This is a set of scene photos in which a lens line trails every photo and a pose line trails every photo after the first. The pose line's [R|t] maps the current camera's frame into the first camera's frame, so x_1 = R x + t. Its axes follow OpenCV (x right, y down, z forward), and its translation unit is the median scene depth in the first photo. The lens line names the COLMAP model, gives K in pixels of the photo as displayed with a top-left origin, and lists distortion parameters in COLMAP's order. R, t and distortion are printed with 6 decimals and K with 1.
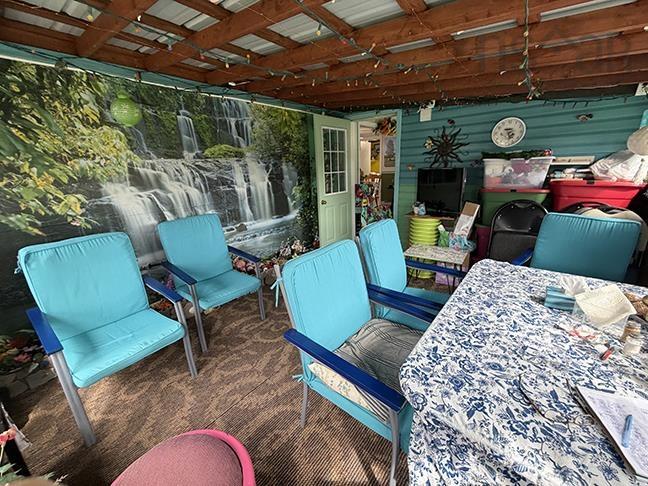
lens RADIAL K [[260.0, 0, 324.0], [0, 260.0, 243.0], [0, 0, 1]] dist [0.000953, 0.000052]
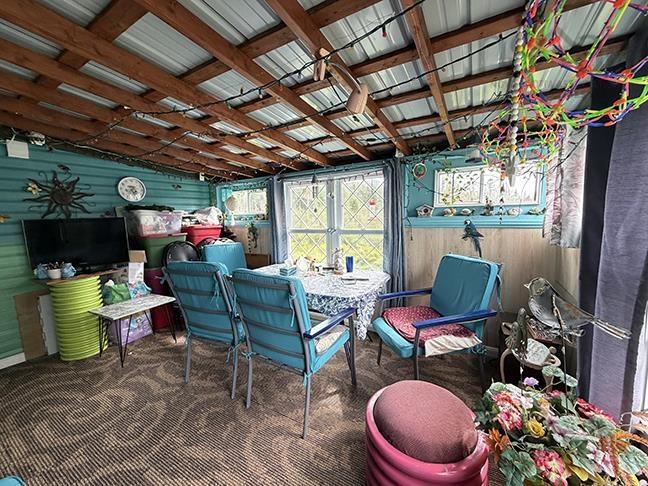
lens RADIAL K [[260.0, 0, 324.0], [0, 260.0, 243.0], [0, 0, 1]] dist [0.000953, 0.000052]
pose [[-0.156366, -0.064931, 0.985563, -0.562473], [0.309658, 0.944307, 0.111343, -0.065796], [-0.937903, 0.322597, -0.127551, 0.421408]]
